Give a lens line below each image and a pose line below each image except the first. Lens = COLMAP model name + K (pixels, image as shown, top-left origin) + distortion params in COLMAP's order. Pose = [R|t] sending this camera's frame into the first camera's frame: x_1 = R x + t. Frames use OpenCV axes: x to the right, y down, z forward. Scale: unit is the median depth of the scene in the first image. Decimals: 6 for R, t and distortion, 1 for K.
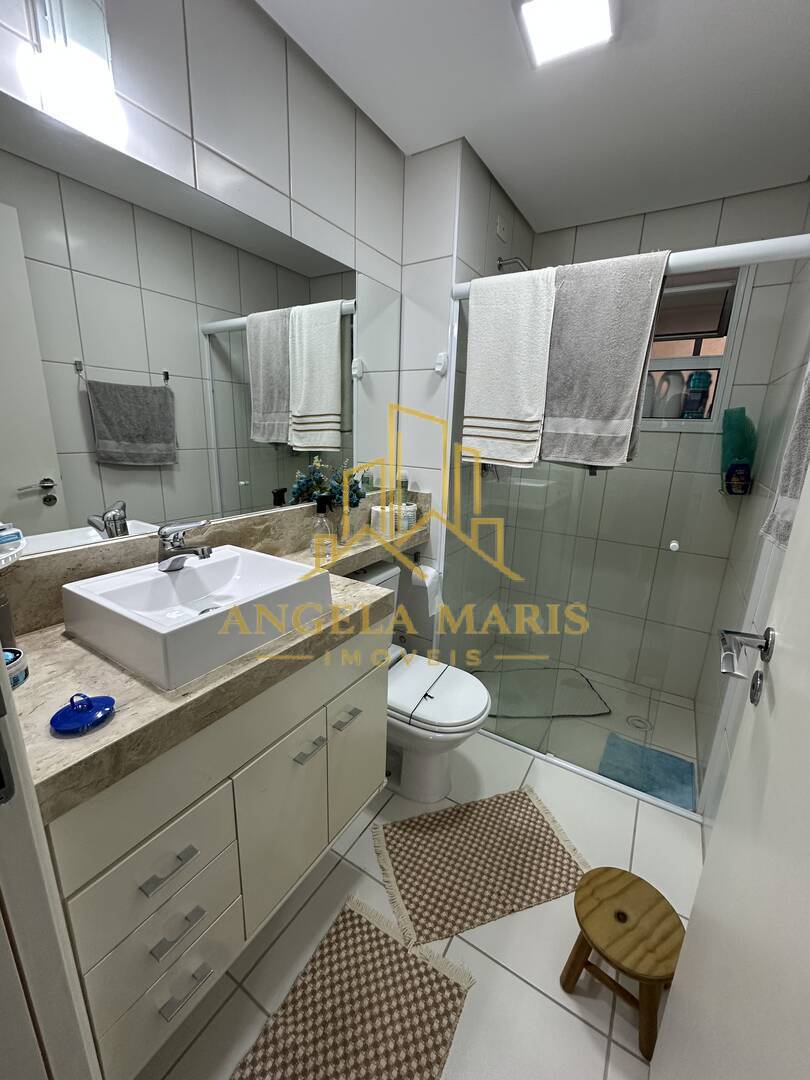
lens RADIAL K [[430.1, 0, 405.0], [0, 430.1, 540.0], [0, 0, 1]] dist [-0.005486, 0.000760]
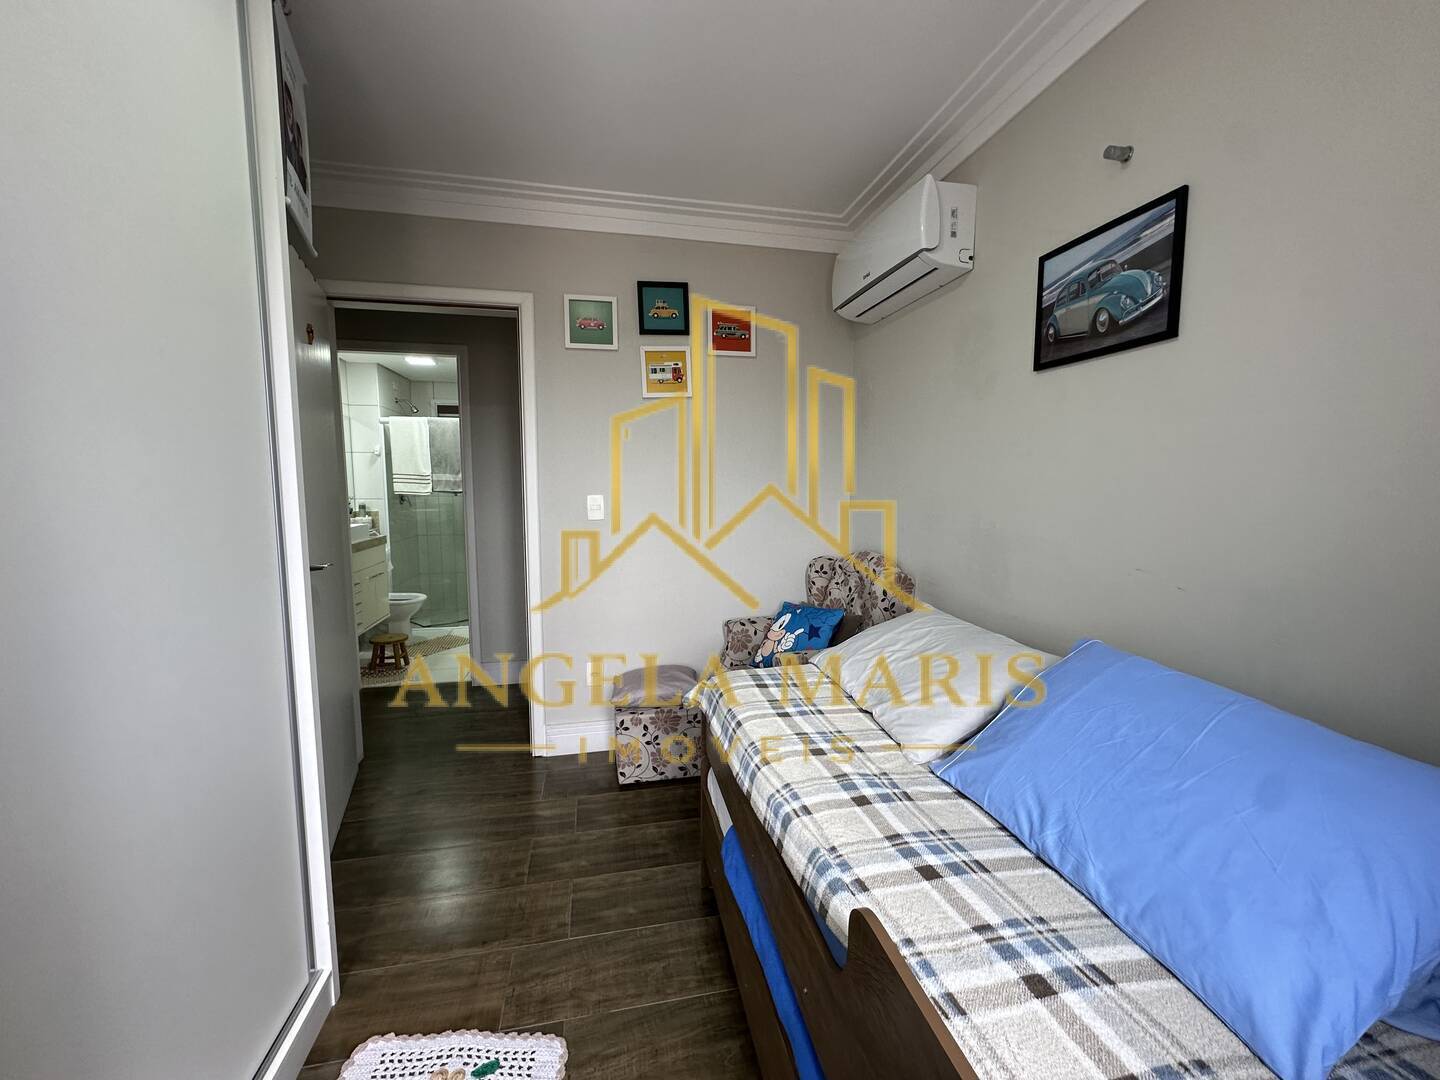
lens RADIAL K [[573.5, 0, 718.2], [0, 573.5, 540.0], [0, 0, 1]] dist [-0.005486, 0.000760]
pose [[0.721612, -0.101402, 0.684832, -0.695189], [0.199555, 0.977695, -0.065507, 0.561190], [-0.662914, 0.183932, 0.725751, -2.146414]]
